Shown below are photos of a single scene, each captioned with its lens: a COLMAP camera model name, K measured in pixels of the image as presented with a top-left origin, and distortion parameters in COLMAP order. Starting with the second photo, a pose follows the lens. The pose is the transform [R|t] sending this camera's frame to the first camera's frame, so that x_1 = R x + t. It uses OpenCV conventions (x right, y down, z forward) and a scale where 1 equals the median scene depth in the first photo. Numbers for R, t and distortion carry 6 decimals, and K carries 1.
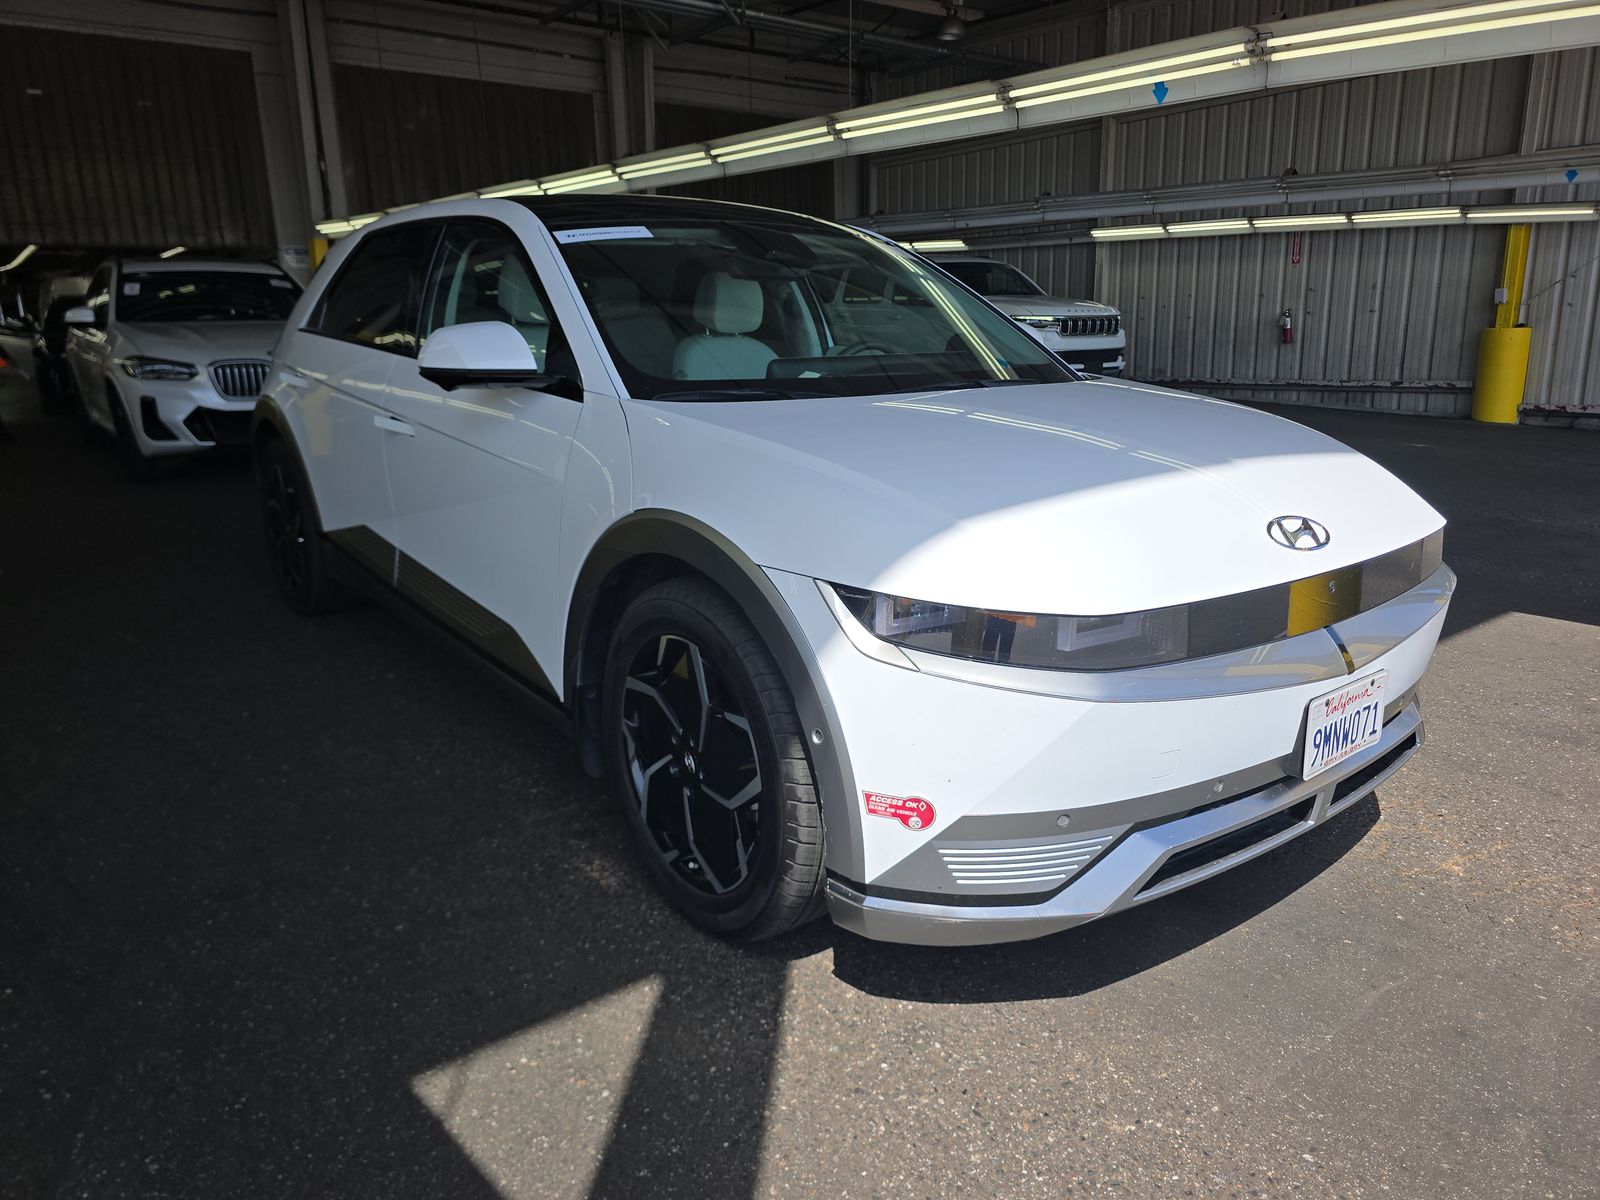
lens RADIAL K [[1088.3, 0, 800.0], [0, 1088.3, 600.0], [0, 0, 1]] dist [-0.001115, -0.002173]
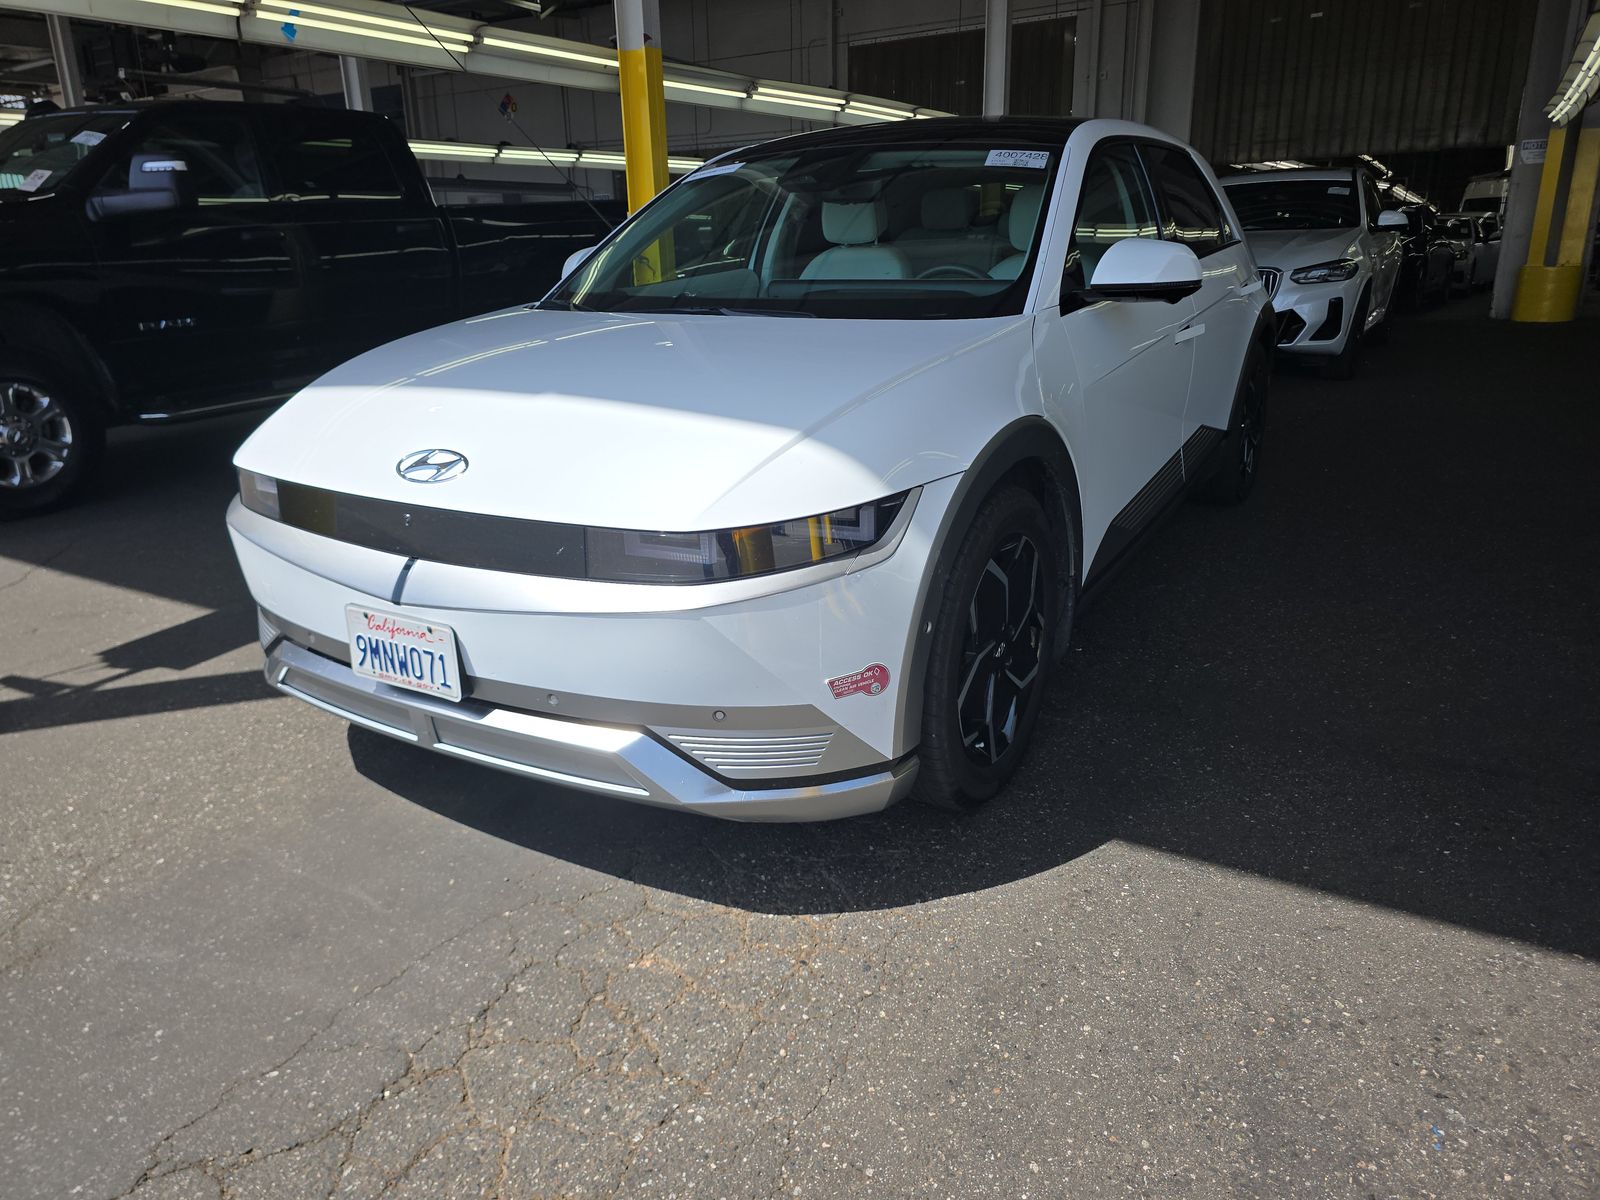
lens RADIAL K [[1073.1, 0, 800.0], [0, 1073.1, 600.0], [0, 0, 1]] dist [0.010525, 0.002995]
pose [[0.355907, 0.292936, -0.887422, 1.508670], [-0.216129, 0.949658, 0.226800, -0.244990], [0.909186, 0.111078, 0.401302, 0.912435]]
